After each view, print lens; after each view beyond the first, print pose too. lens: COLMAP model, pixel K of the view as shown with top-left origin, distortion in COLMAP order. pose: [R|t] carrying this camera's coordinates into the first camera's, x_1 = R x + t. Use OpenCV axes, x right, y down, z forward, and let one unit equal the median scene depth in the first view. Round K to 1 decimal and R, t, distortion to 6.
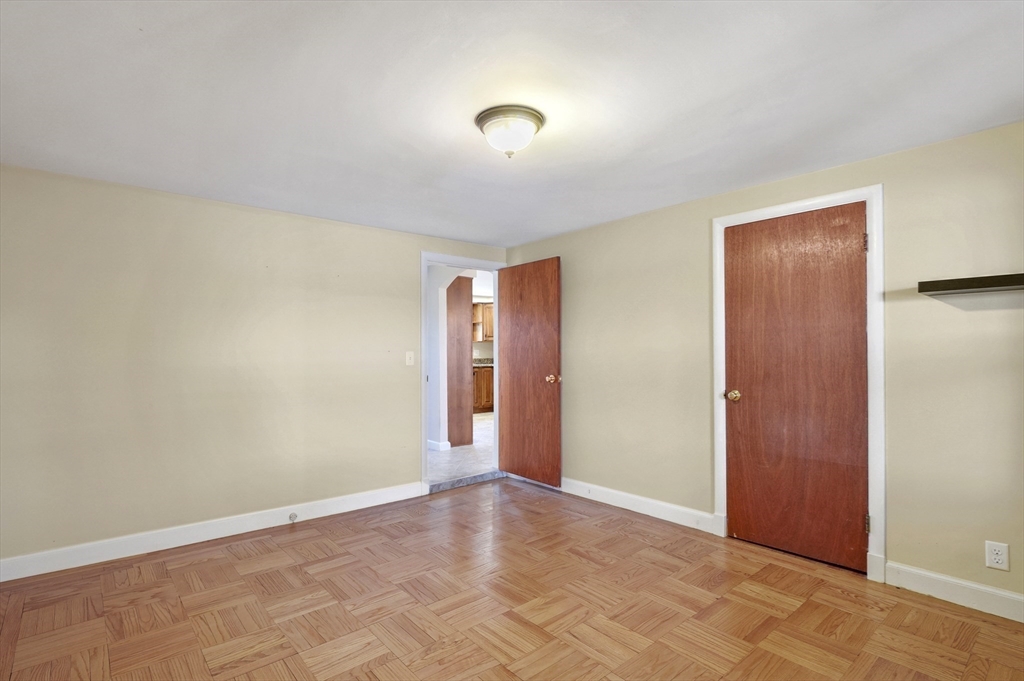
lens RADIAL K [[503.4, 0, 507.8], [0, 503.4, 342.1], [0, 0, 1]] dist [0.002394, -0.000140]
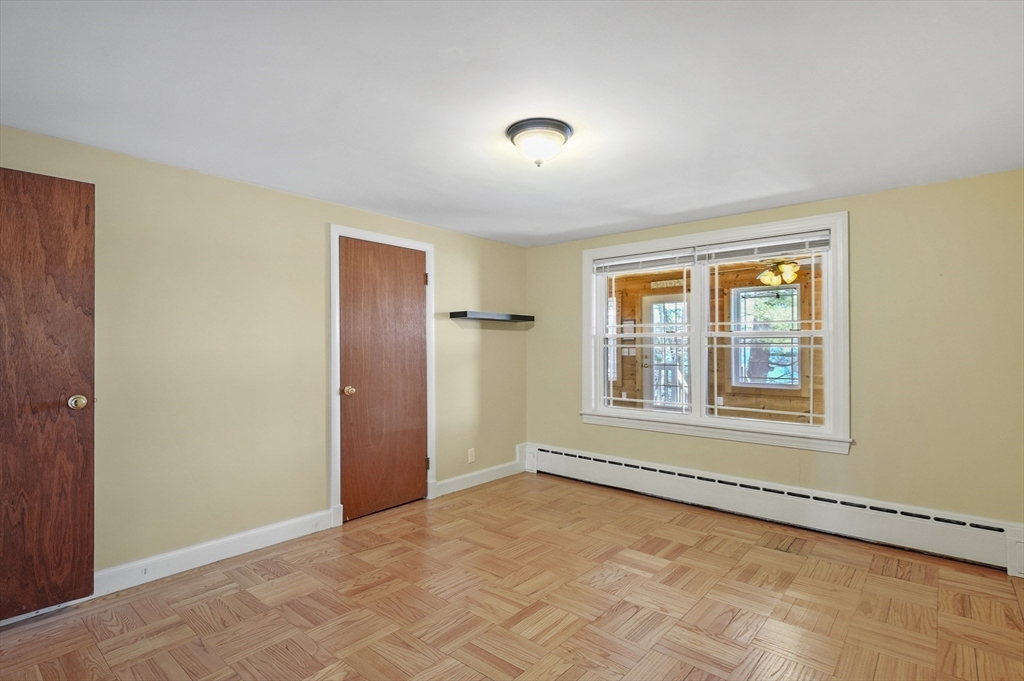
lens RADIAL K [[501.6, 0, 499.7], [0, 501.6, 330.7], [0, 0, 1]] dist [-0.001288, -0.000043]
pose [[-0.132951, 0.035619, 0.990482, -0.766947], [-0.016264, 0.999141, -0.038114, 0.012483], [-0.990989, -0.021176, -0.132258, 0.918198]]
